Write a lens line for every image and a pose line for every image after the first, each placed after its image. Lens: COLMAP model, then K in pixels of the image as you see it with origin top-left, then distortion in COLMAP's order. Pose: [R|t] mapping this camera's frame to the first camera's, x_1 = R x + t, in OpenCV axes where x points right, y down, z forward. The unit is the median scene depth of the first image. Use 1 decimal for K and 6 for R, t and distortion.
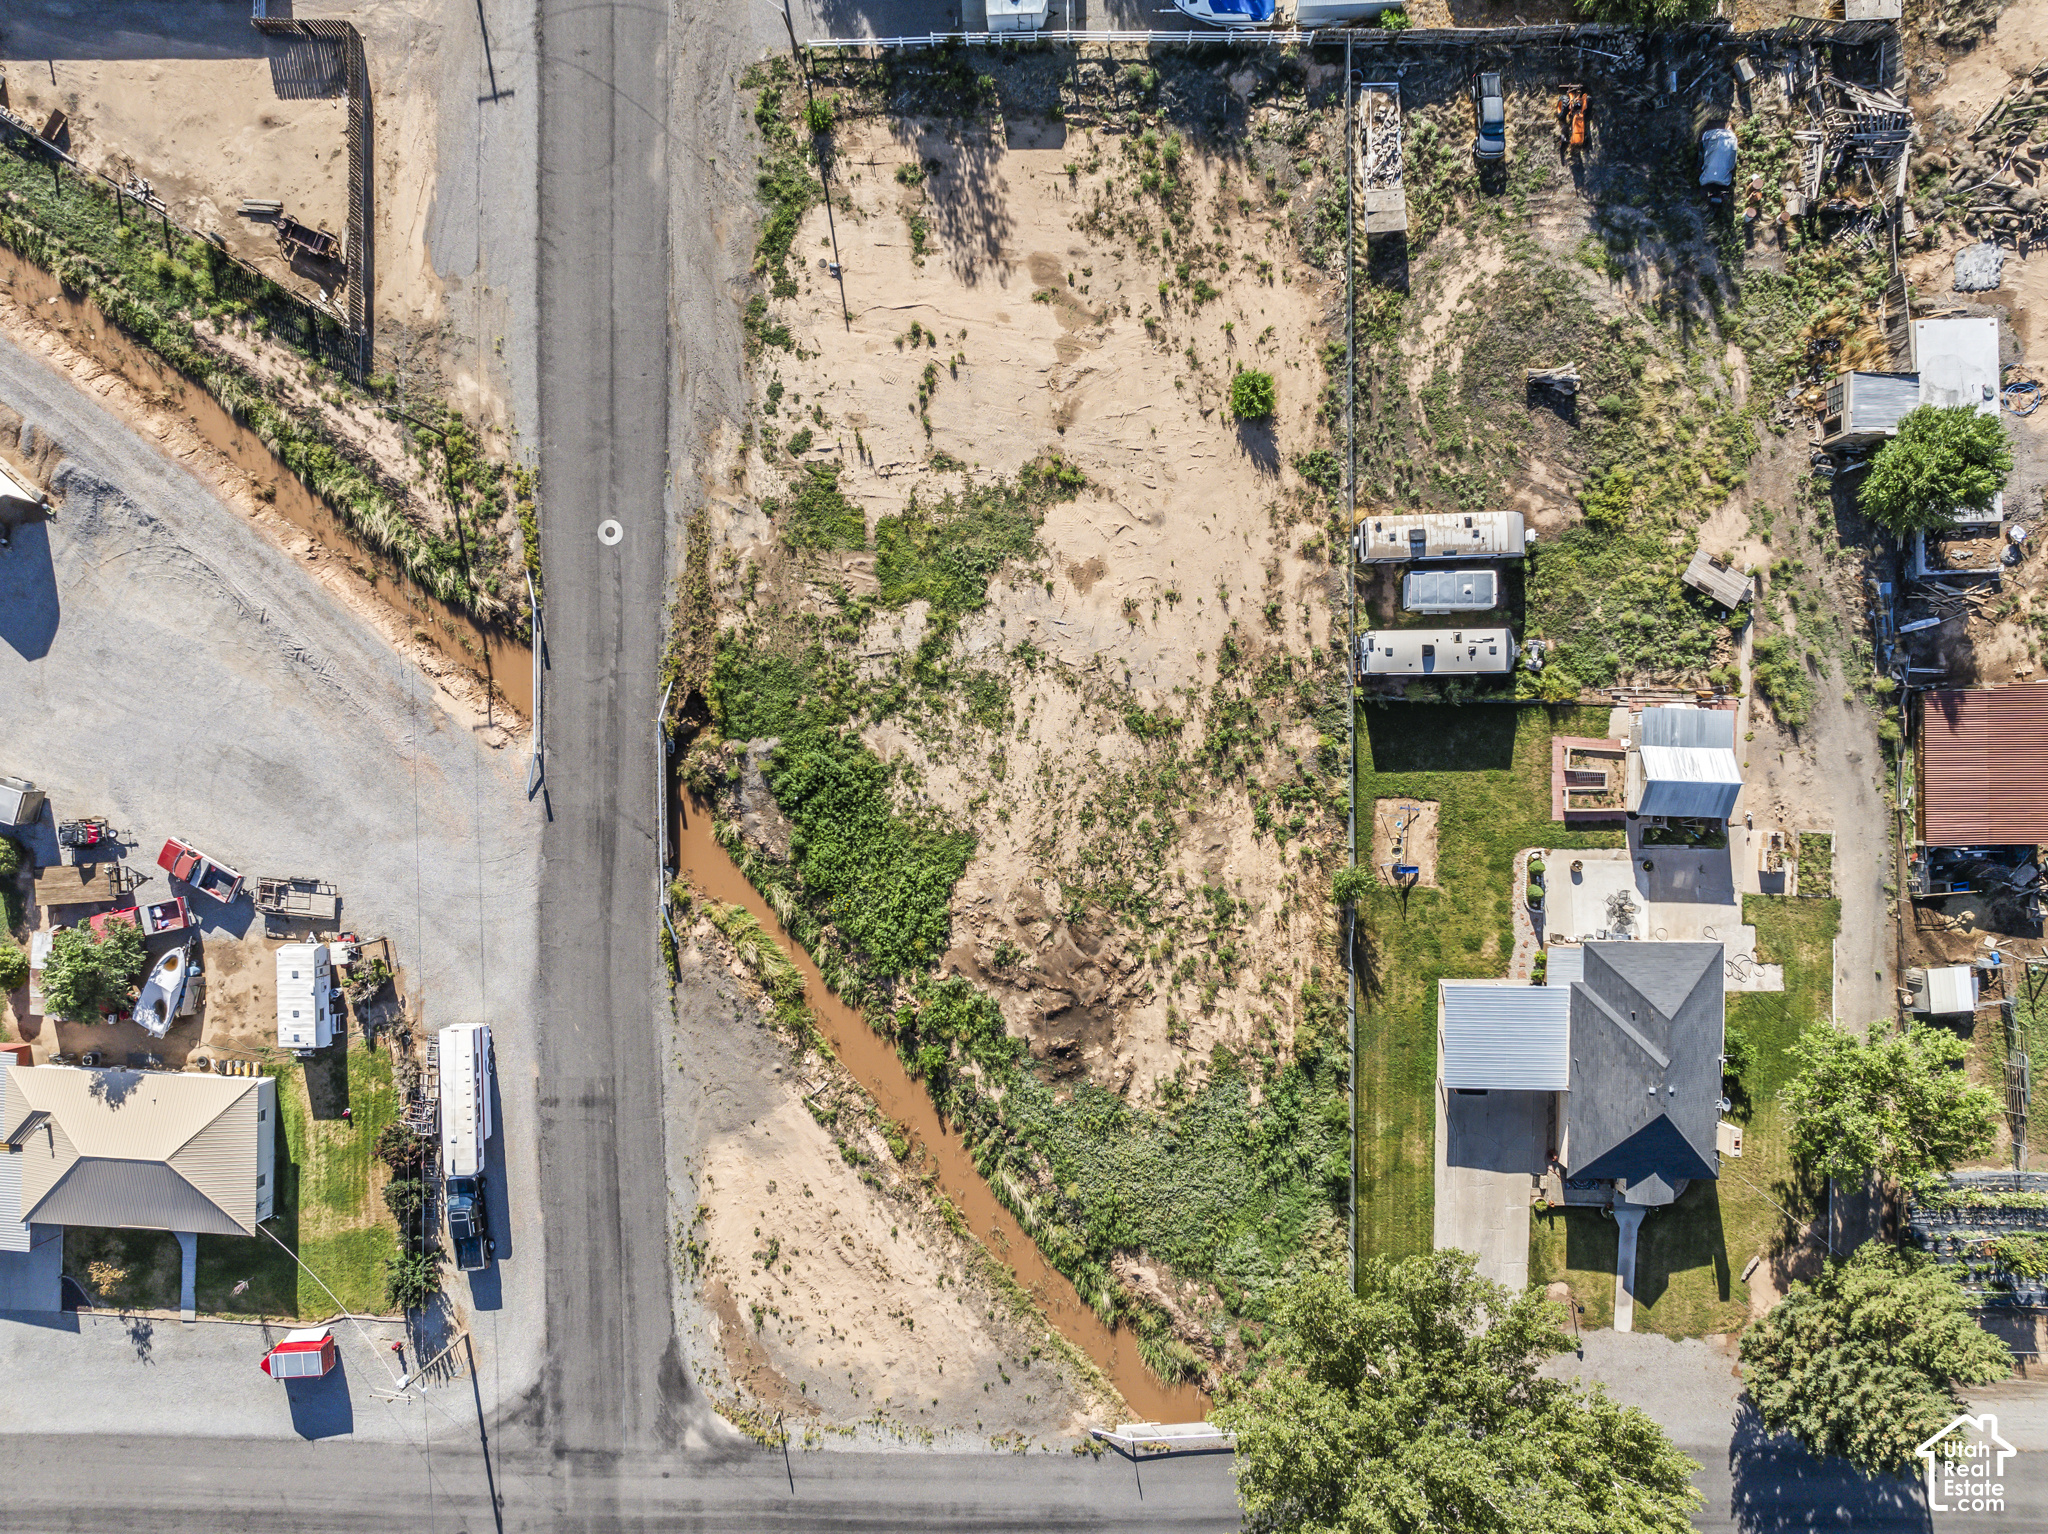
lens RADIAL K [[1426.3, 0, 1039.8], [0, 1426.3, 753.1], [0, 0, 1]] dist [-0.033748, -0.005625]
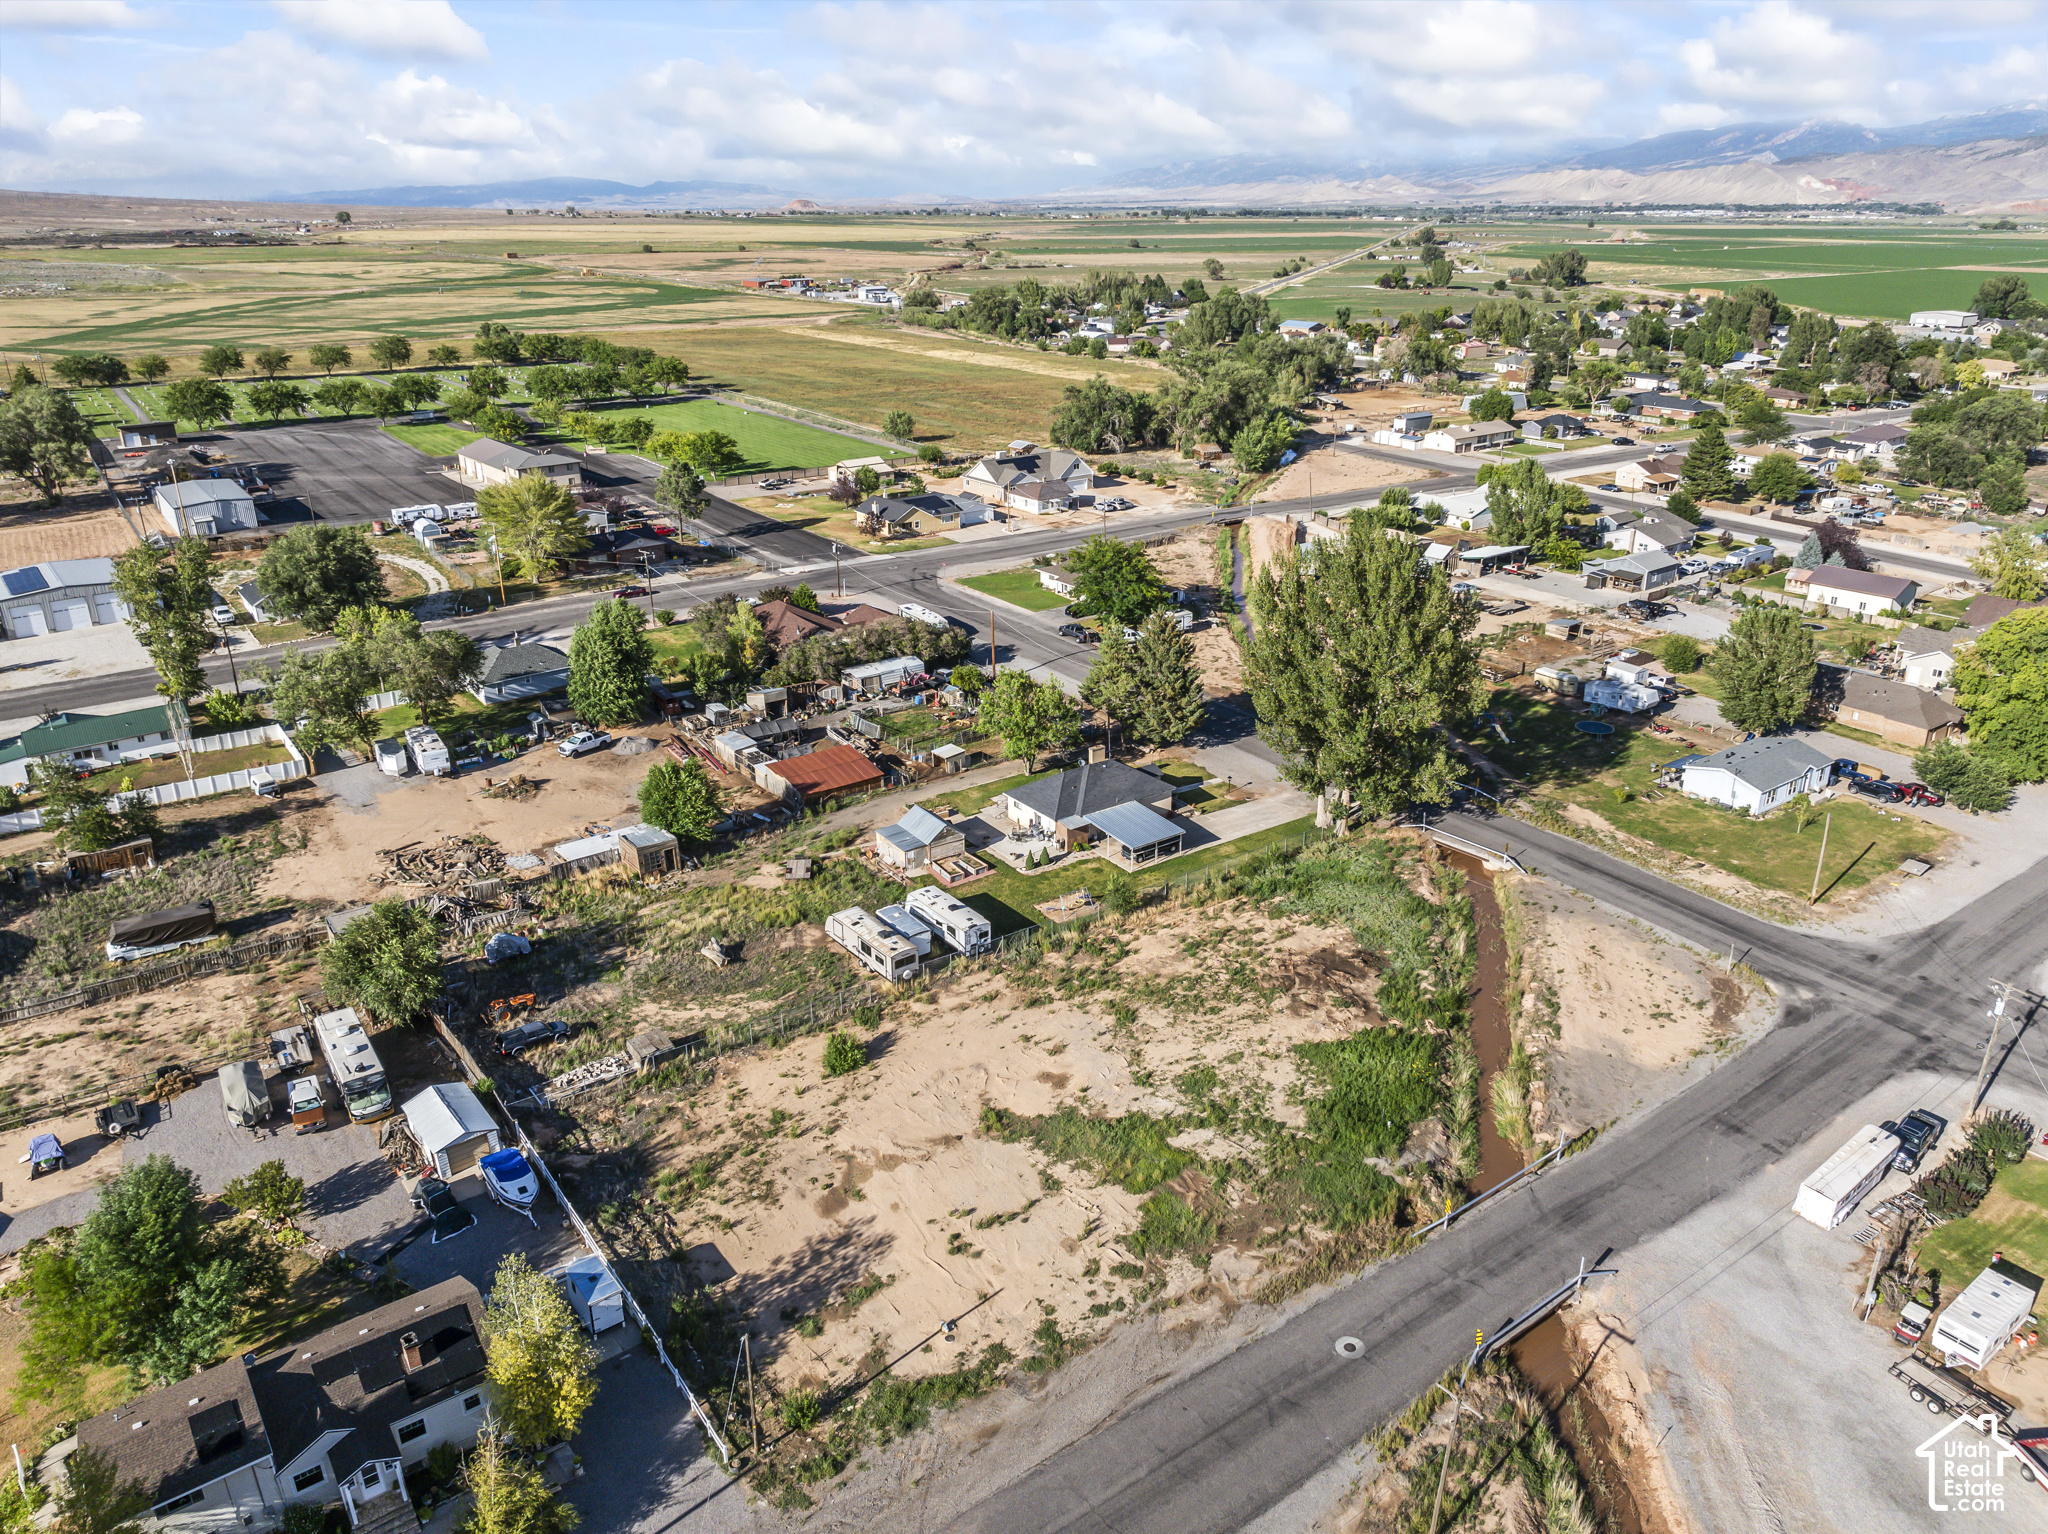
lens RADIAL K [[1435.0, 0, 1047.4], [0, 1435.0, 734.0], [0, 0, 1]] dist [-0.024020, -0.024255]
pose [[-0.597356, -0.267317, 0.756113, -0.741218], [0.801736, -0.222119, 0.554872, -0.693034], [0.019620, 0.937659, 0.347002, 0.354191]]
